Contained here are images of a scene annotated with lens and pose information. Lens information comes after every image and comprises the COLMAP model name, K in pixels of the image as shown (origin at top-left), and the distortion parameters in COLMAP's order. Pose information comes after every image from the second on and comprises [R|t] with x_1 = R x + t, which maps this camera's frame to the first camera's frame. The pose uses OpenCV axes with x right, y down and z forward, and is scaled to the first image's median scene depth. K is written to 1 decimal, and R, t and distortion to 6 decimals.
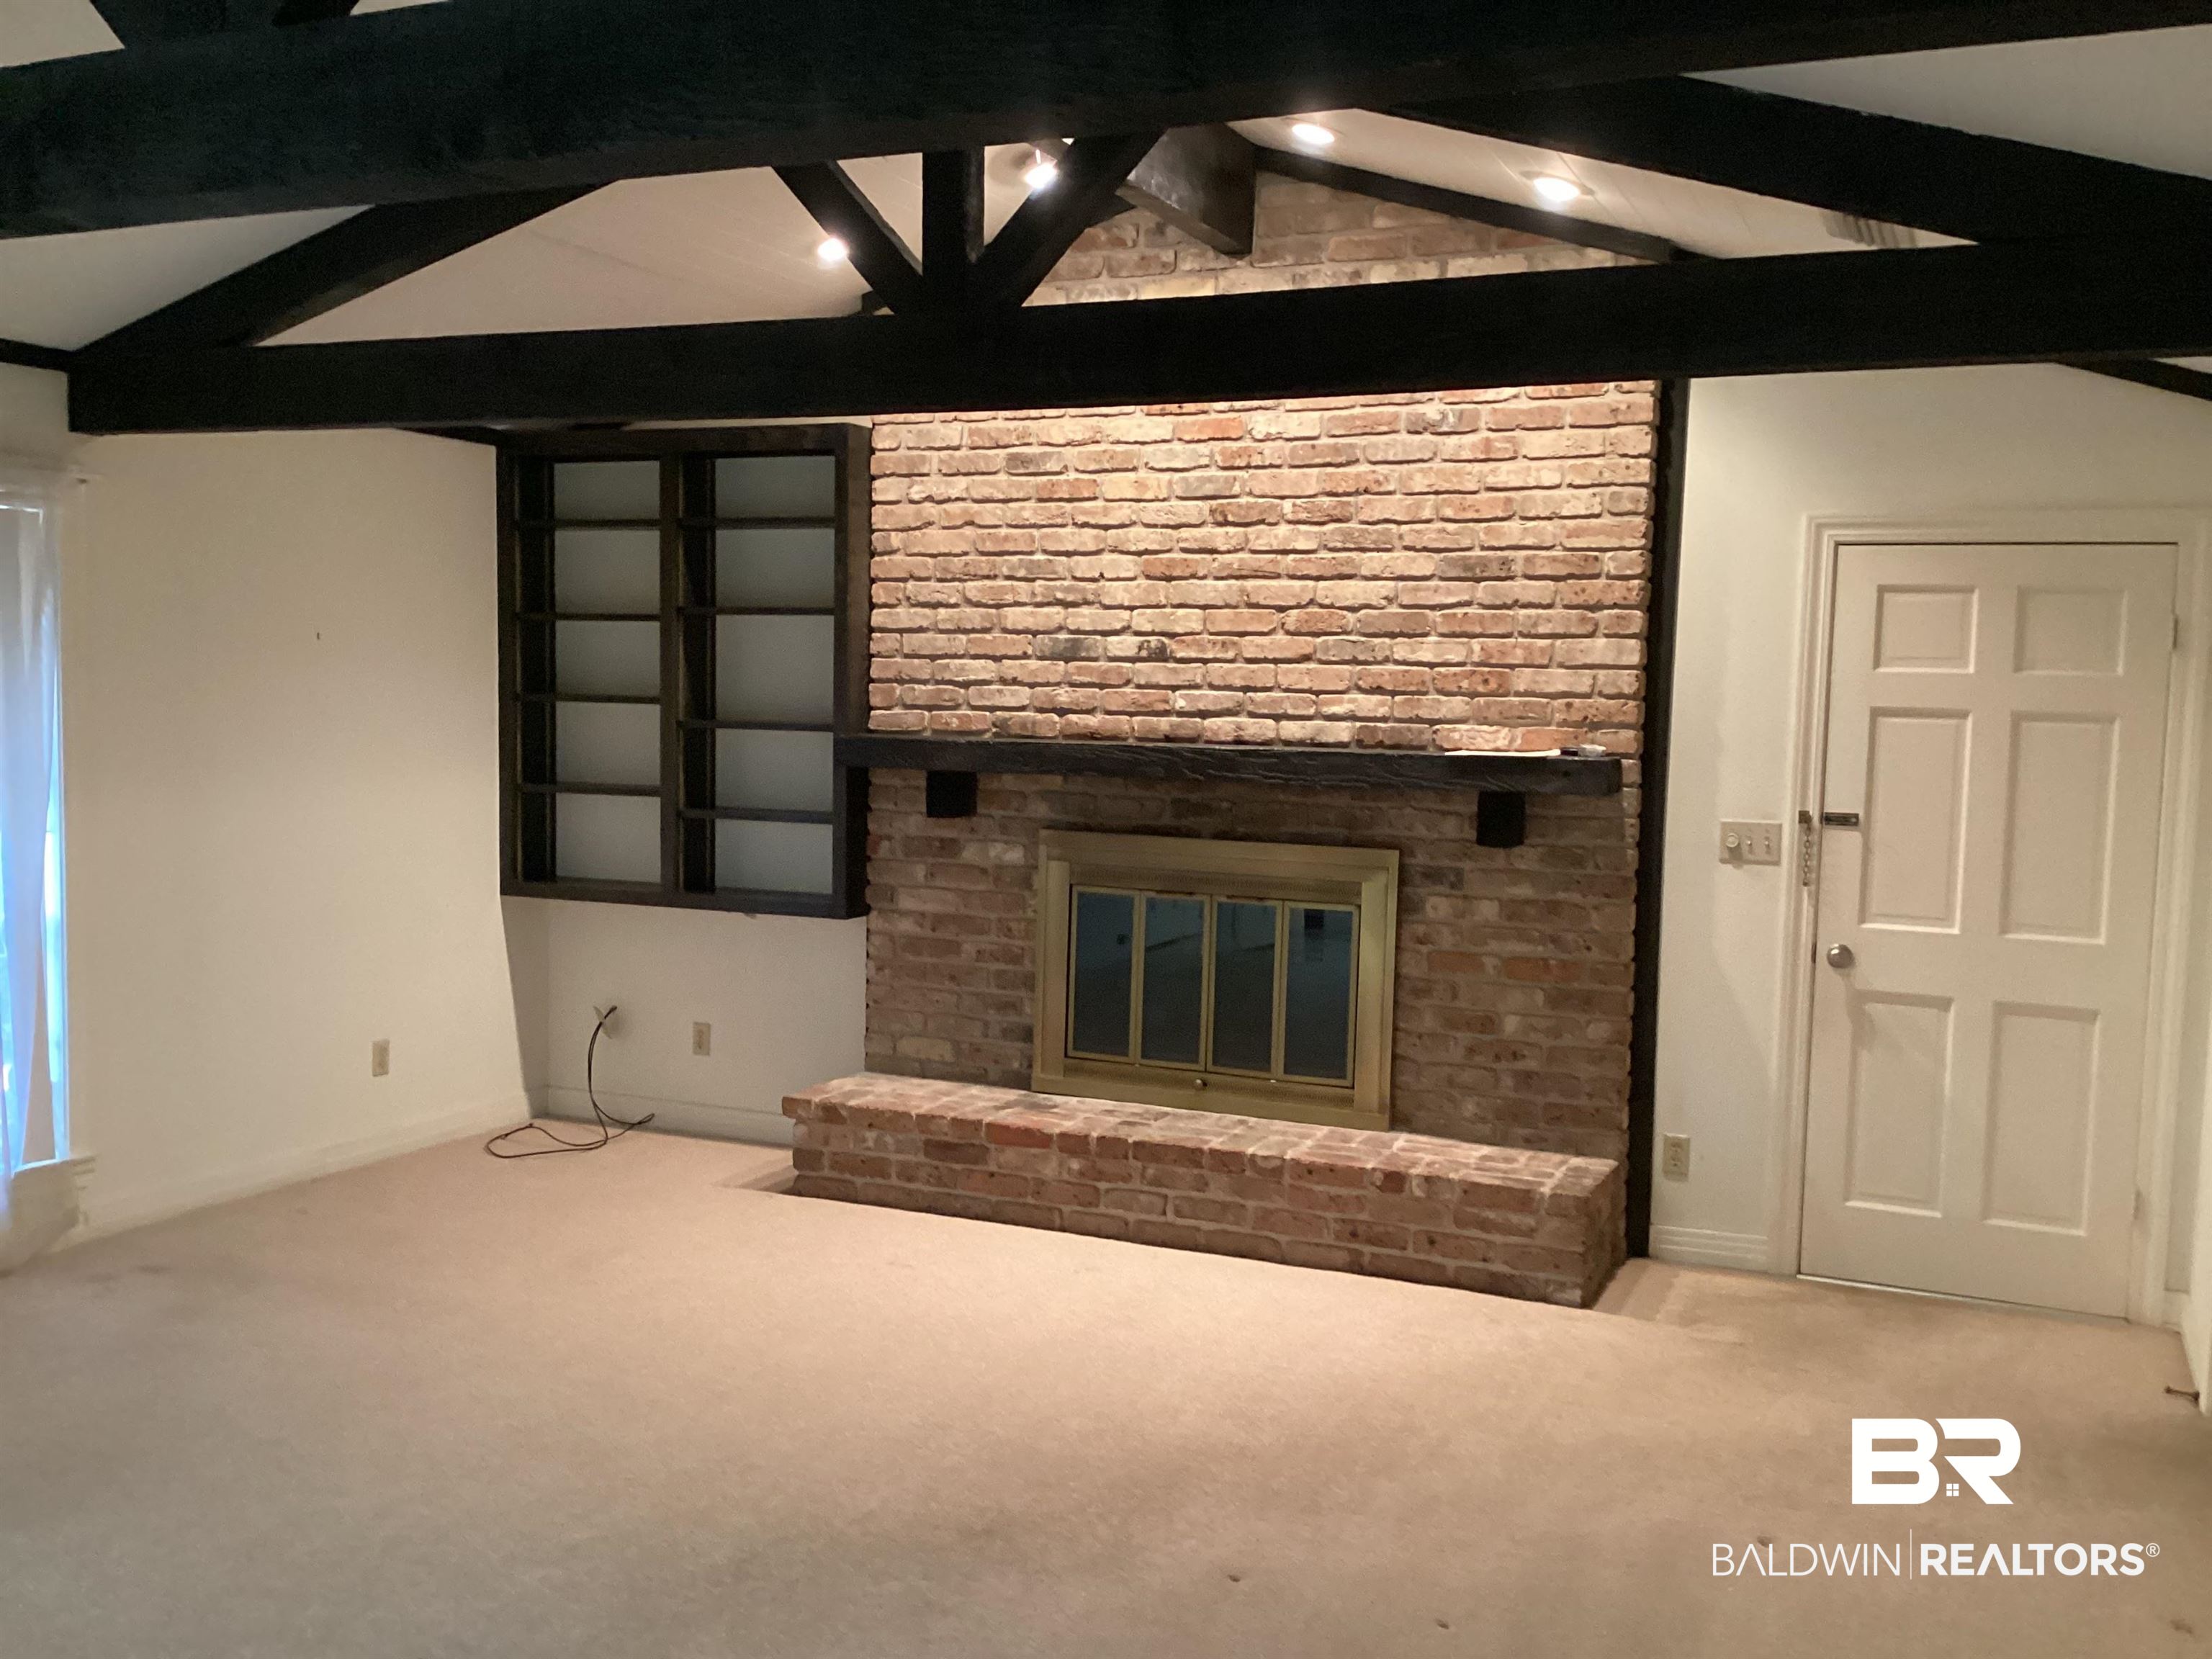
lens RADIAL K [[2054.7, 0, 1104.9], [0, 2054.7, 818.2], [0, 0, 1]] dist [0.051907, 0.000000]
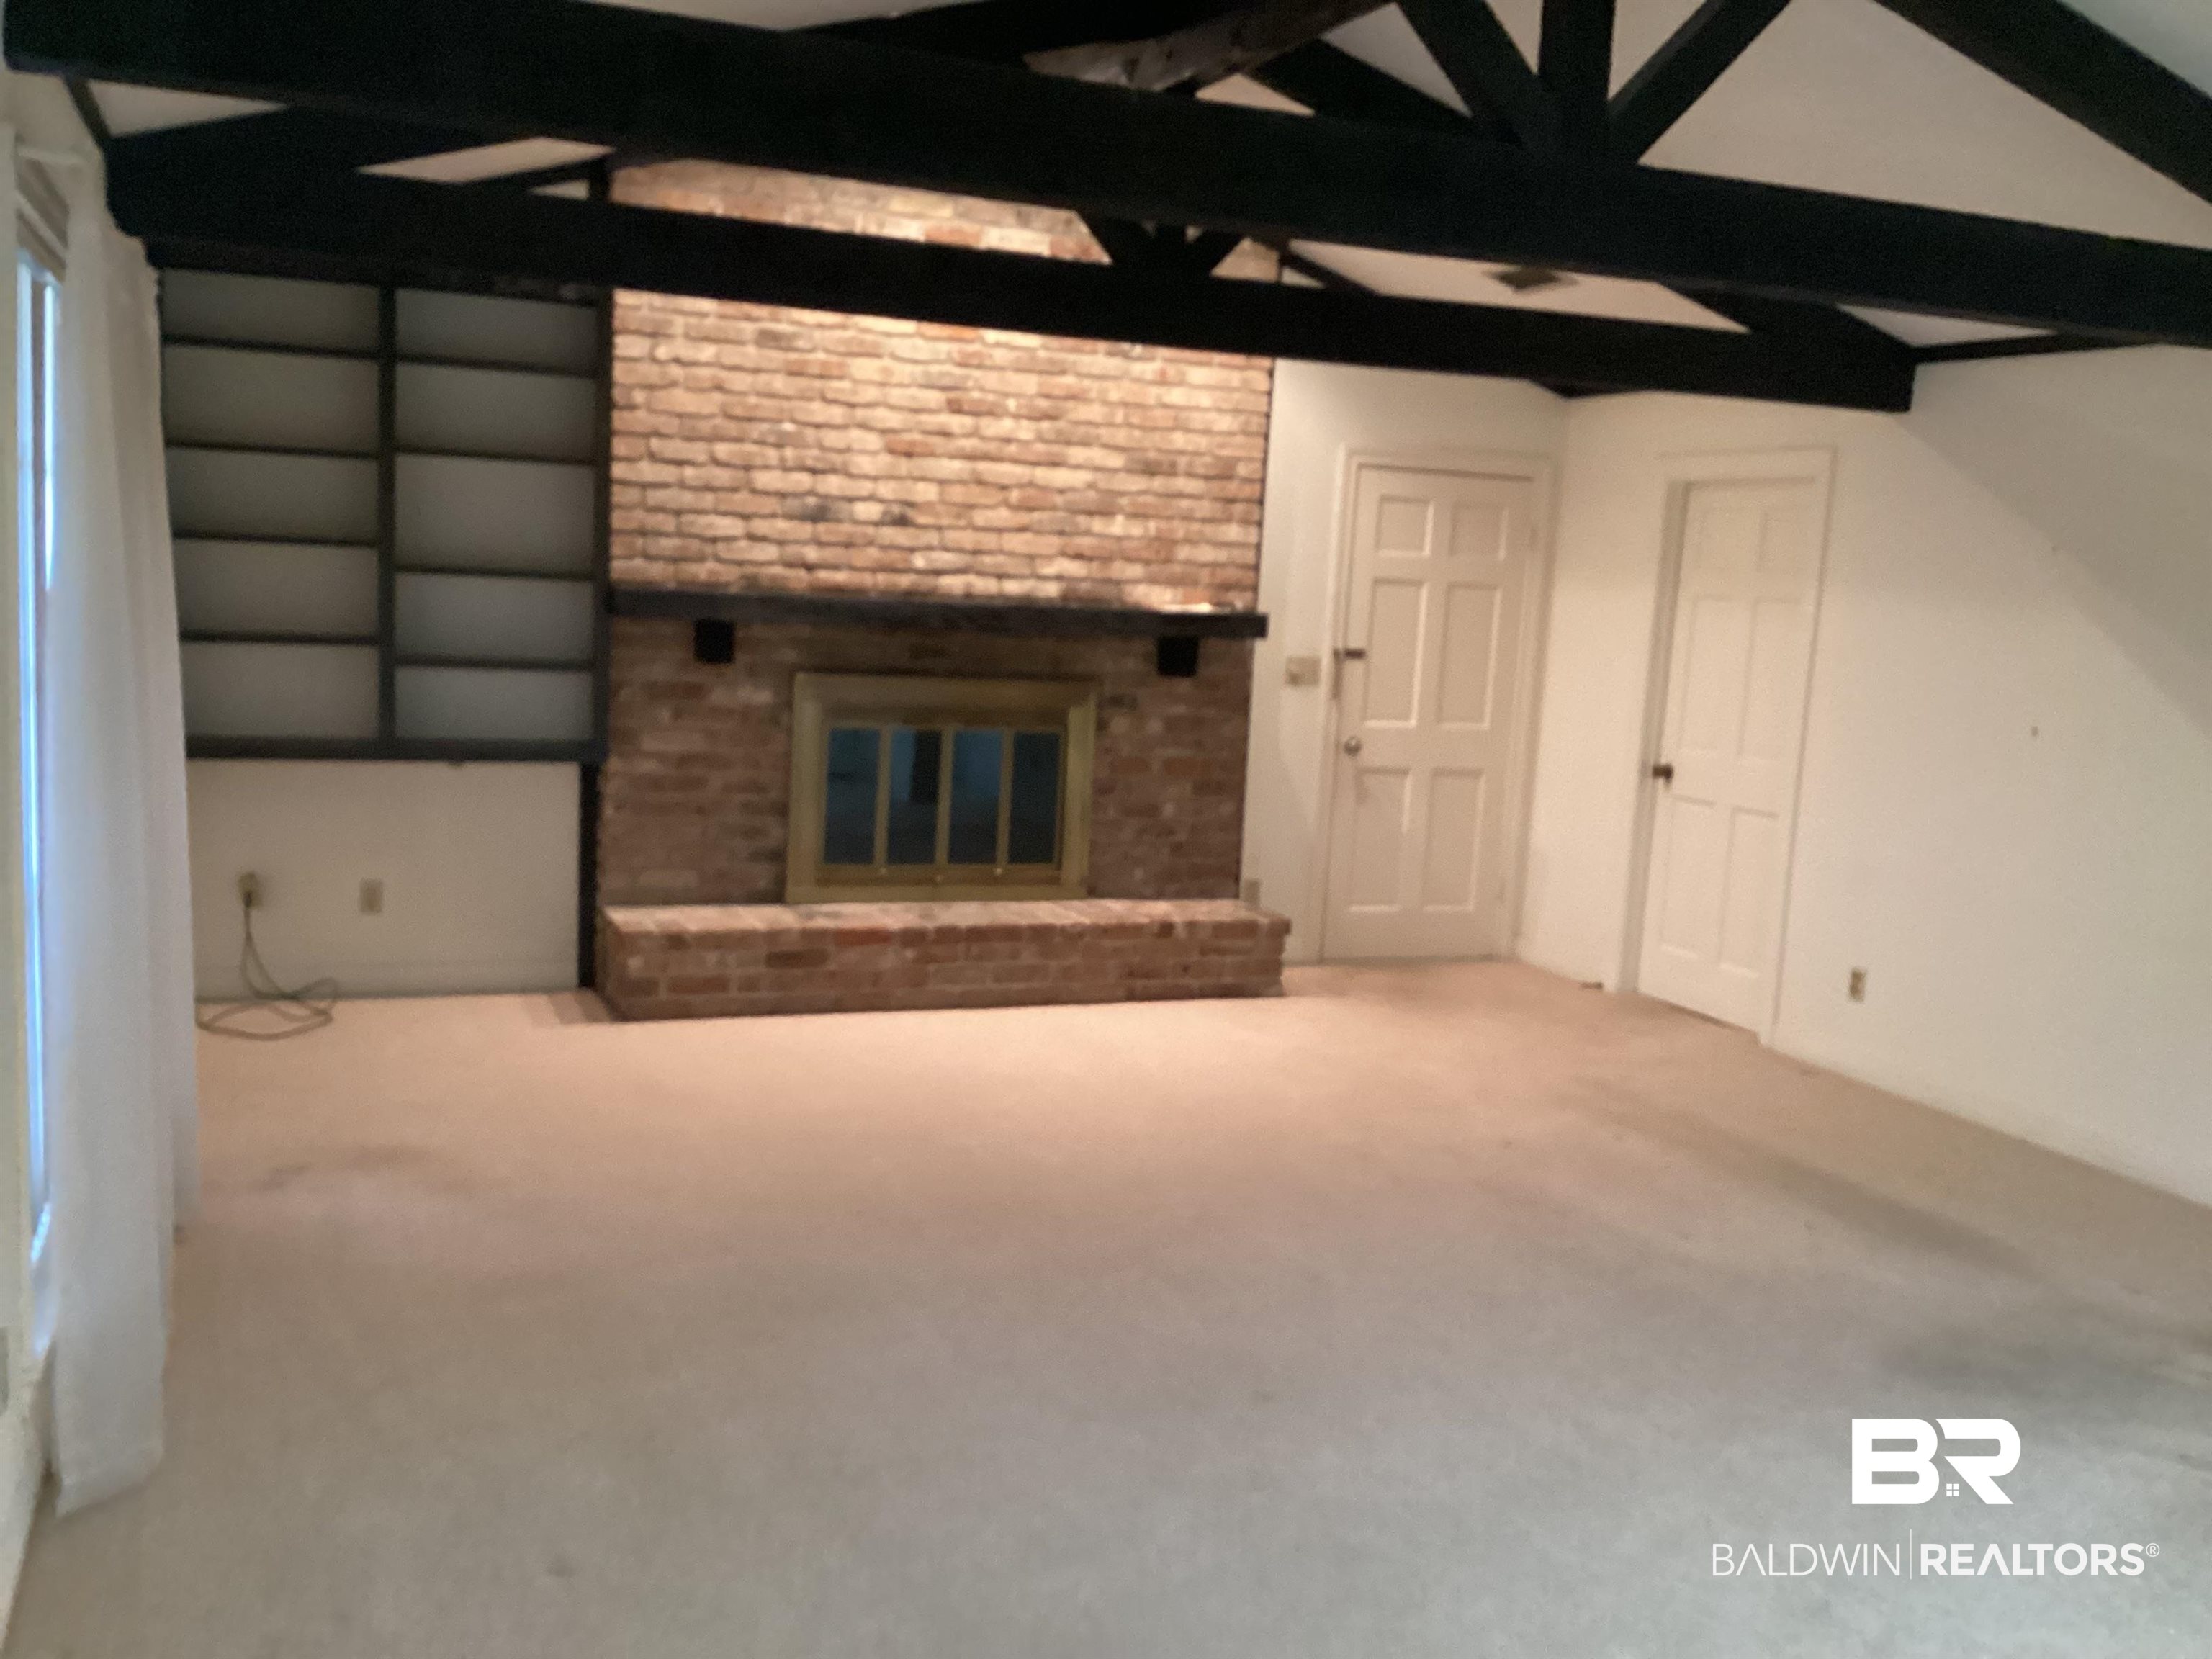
lens RADIAL K [[2054.7, 0, 1104.1], [0, 2054.7, 839.8], [0, 0, 1]] dist [0.051907, 0.000000]
pose [[0.678386, -0.082205, 0.730093, -0.776902], [0.010754, 0.994725, 0.102009, -0.017213], [-0.734627, -0.061350, 0.675691, 0.113473]]
